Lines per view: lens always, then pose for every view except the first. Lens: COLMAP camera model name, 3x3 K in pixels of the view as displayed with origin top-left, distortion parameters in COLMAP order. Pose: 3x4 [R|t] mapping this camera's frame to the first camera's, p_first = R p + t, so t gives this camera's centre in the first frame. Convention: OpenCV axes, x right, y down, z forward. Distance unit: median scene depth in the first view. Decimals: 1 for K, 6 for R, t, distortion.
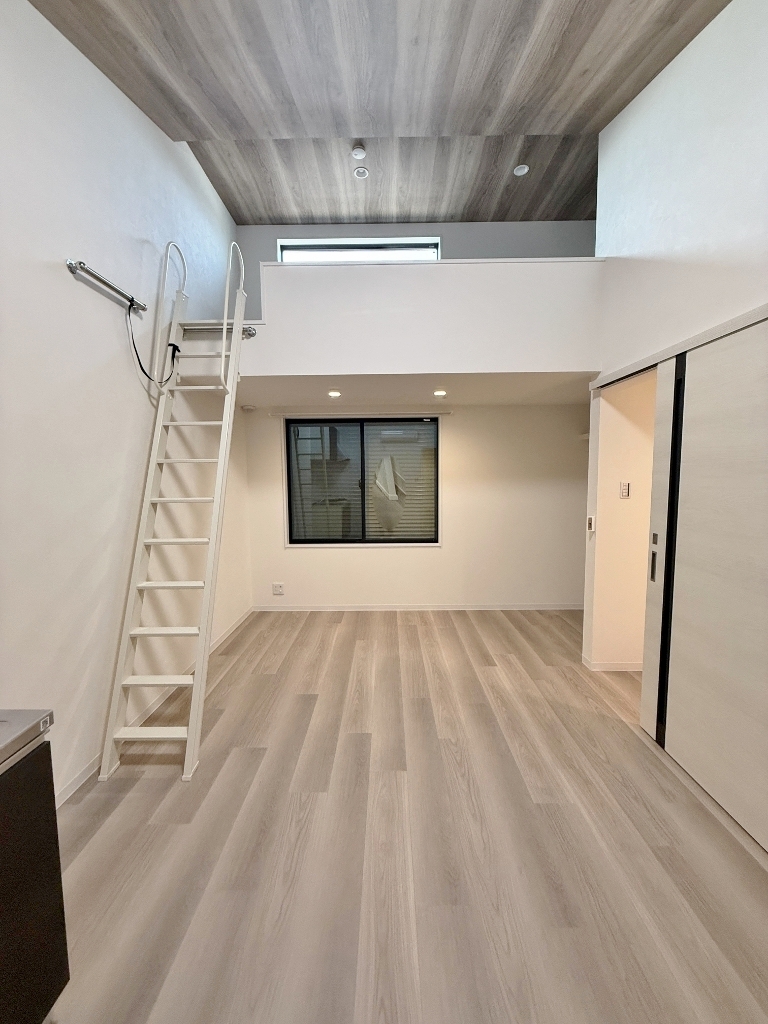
lens RADIAL K [[406.8, 0, 384.3], [0, 406.8, 507.3], [0, 0, 1]] dist [-0.001527, 0.000045]
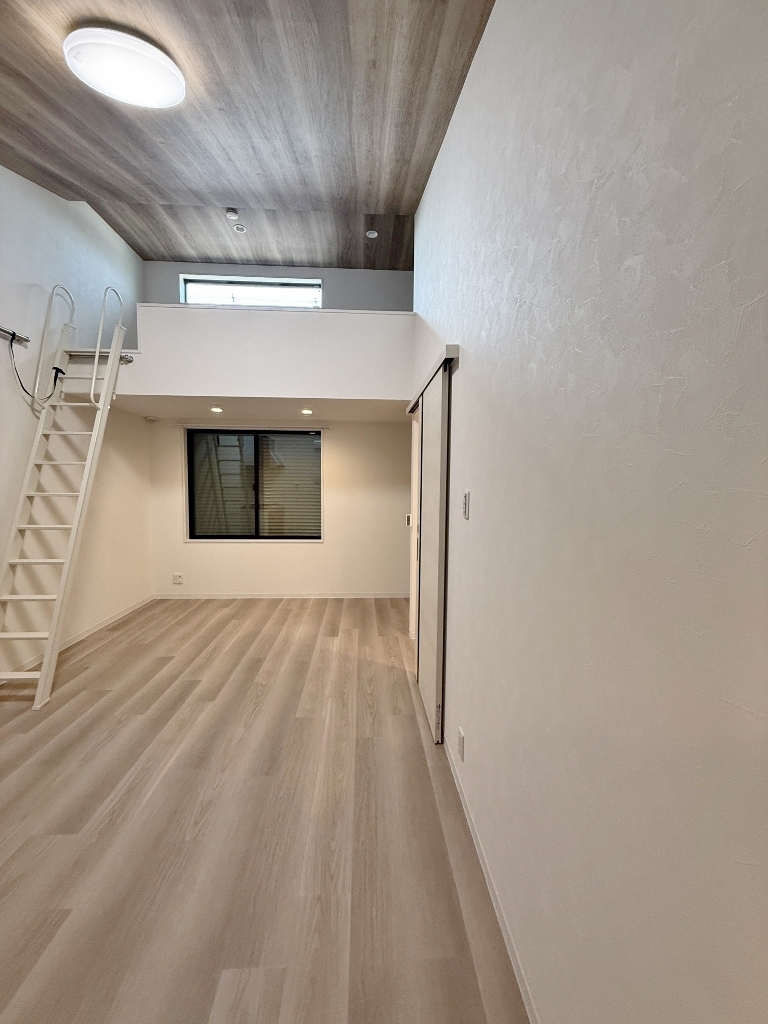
lens RADIAL K [[406.8, 0, 383.3], [0, 406.8, 507.3], [0, 0, 1]] dist [-0.001527, 0.000045]
pose [[0.997817, 0.014932, 0.064324, 0.361880], [-0.013565, 0.999674, -0.021625, 0.029712], [-0.064626, 0.020705, 0.997695, -0.256193]]
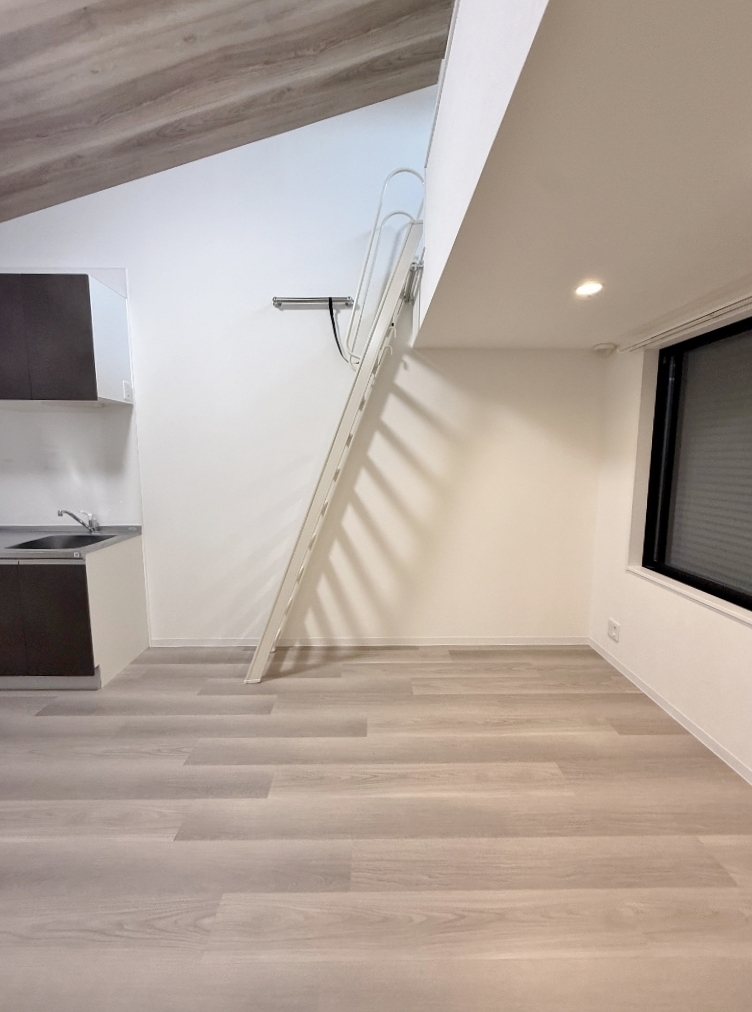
lens RADIAL K [[402.1, 0, 376.2], [0, 402.1, 509.3], [0, 0, 1]] dist [-0.001527, 0.000045]
pose [[0.025066, 0.138912, -0.989987, 0.509204], [-0.083418, 0.987135, 0.136400, -0.064406], [0.996199, 0.079164, 0.036331, 0.924735]]
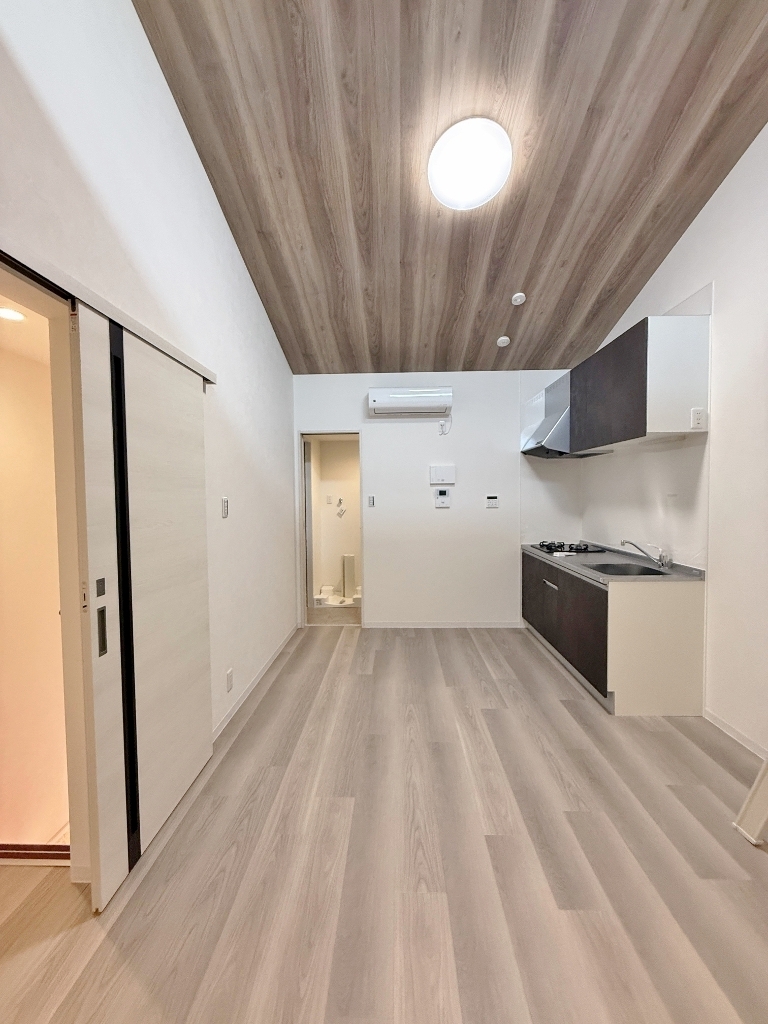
lens RADIAL K [[406.8, 0, 385.1], [0, 406.8, 513.5], [0, 0, 1]] dist [-0.001527, 0.000045]
pose [[-0.999655, 0.017910, 0.019211, 0.164261], [0.020161, 0.992048, 0.124236, -0.081097], [-0.016834, 0.124580, -0.992067, 1.245223]]
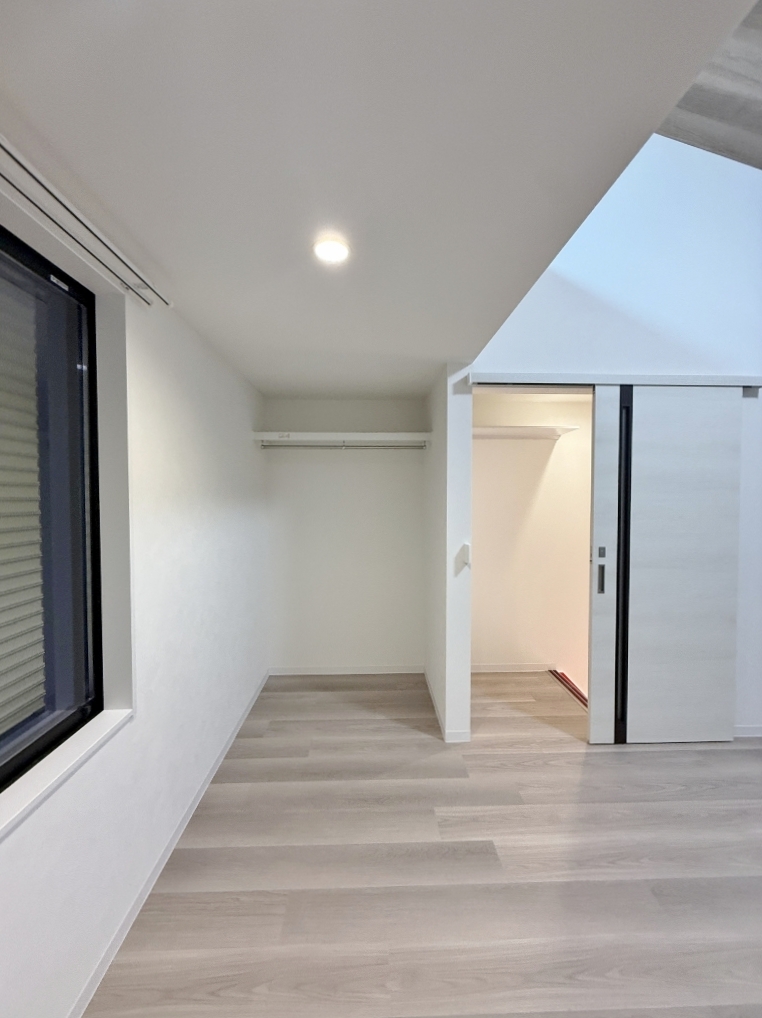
lens RADIAL K [[404.4, 0, 375.8], [0, 404.4, 506.6], [0, 0, 1]] dist [-0.001527, 0.000045]
pose [[-0.031617, -0.015941, 0.999373, -0.273324], [0.085324, 0.996180, 0.018590, -0.084098], [-0.995851, 0.085858, -0.030136, 1.243285]]
